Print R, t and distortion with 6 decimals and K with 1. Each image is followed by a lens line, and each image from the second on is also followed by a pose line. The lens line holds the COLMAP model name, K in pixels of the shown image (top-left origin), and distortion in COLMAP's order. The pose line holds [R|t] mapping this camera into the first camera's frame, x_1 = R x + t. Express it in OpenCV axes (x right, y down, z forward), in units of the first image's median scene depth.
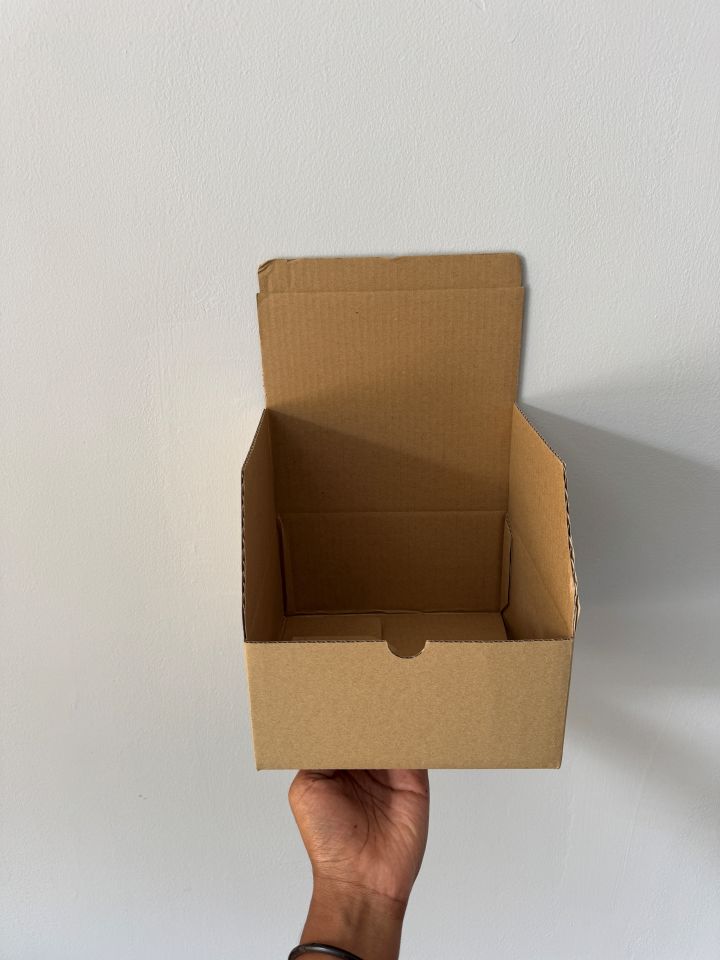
lens RADIAL K [[687.3, 0, 358.5], [0, 687.3, 482.8], [0, 0, 1]] dist [0.024813, -0.046483]
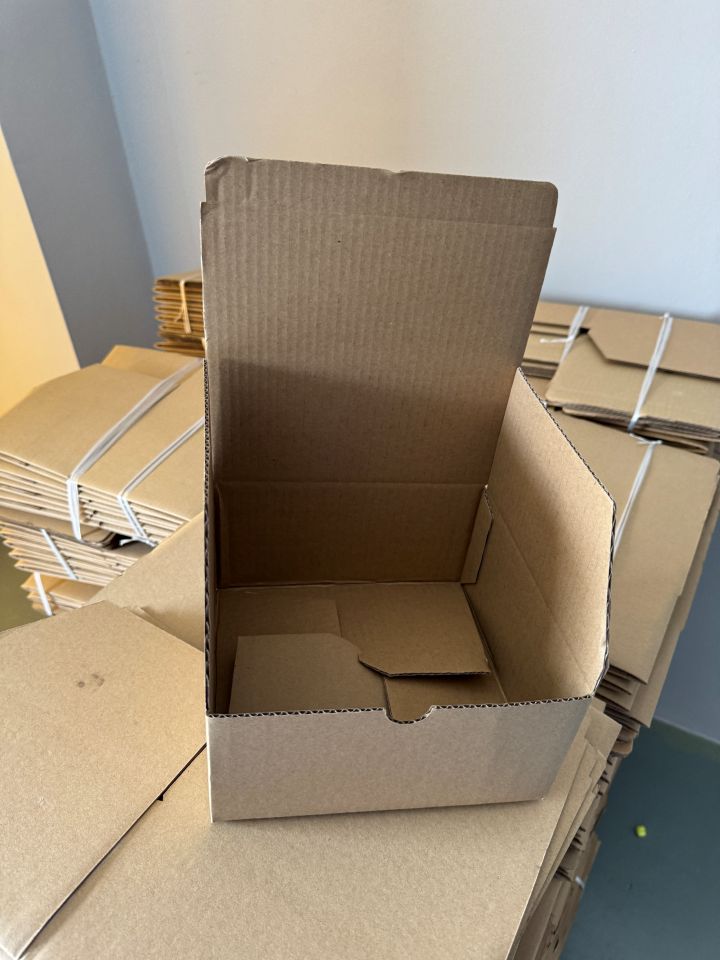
lens RADIAL K [[687.3, 0, 361.0], [0, 687.3, 478.1], [0, 0, 1]] dist [0.024813, -0.046483]
pose [[0.979886, 0.016159, 0.198903, -0.122094], [-0.066132, 0.966690, 0.247261, -0.186256], [-0.188282, -0.255441, 0.948314, 0.230561]]
